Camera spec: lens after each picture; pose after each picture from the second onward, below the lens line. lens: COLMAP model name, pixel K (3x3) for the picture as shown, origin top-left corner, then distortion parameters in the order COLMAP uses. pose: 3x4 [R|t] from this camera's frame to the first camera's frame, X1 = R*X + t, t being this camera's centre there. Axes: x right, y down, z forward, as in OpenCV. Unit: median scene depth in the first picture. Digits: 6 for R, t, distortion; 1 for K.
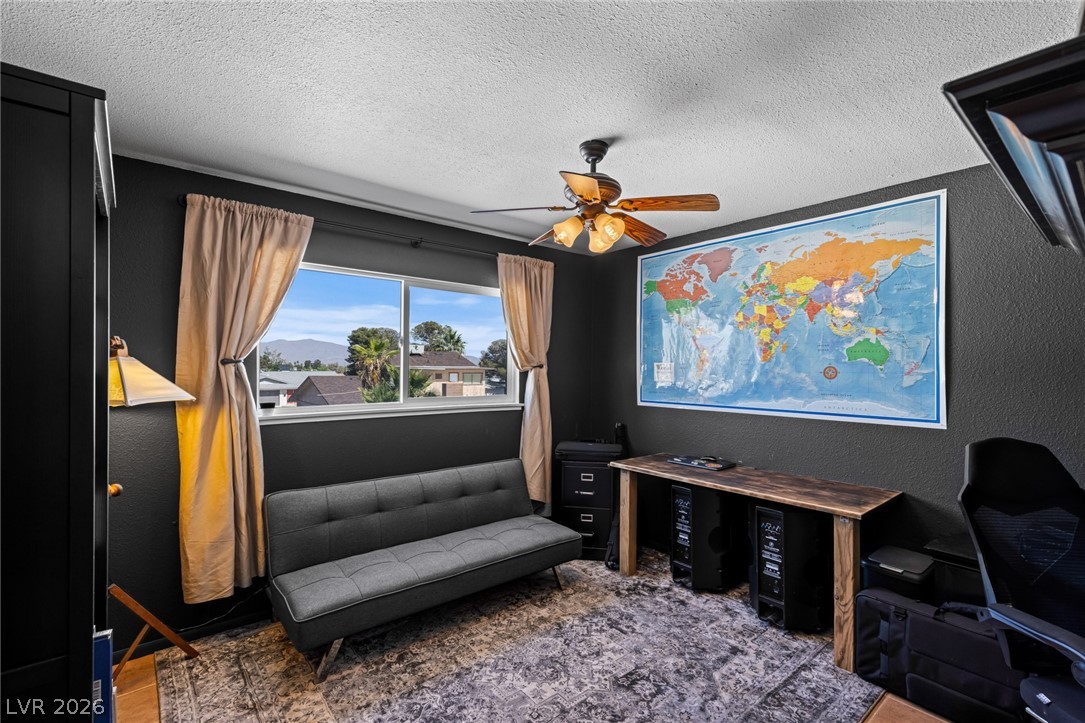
lens RADIAL K [[485.0, 0, 546.9], [0, 485.0, 364.3], [0, 0, 1]] dist [0.002539, 0.000151]
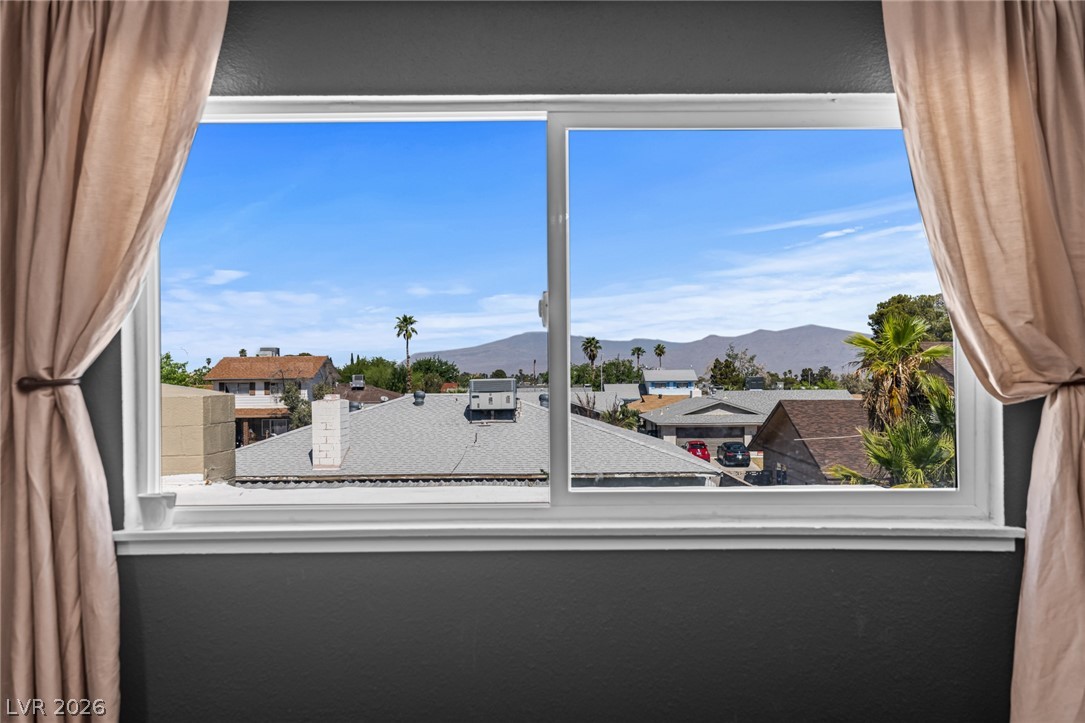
lens RADIAL K [[1045.6, 0, 542.5], [0, 1045.6, 361.5], [0, 0, 1]] dist [0.009252, 0.006606]
pose [[0.765186, -0.024588, -0.643340, 0.115366], [0.016877, 0.999693, -0.018133, -0.000780], [0.643588, 0.003018, 0.765366, 0.416303]]
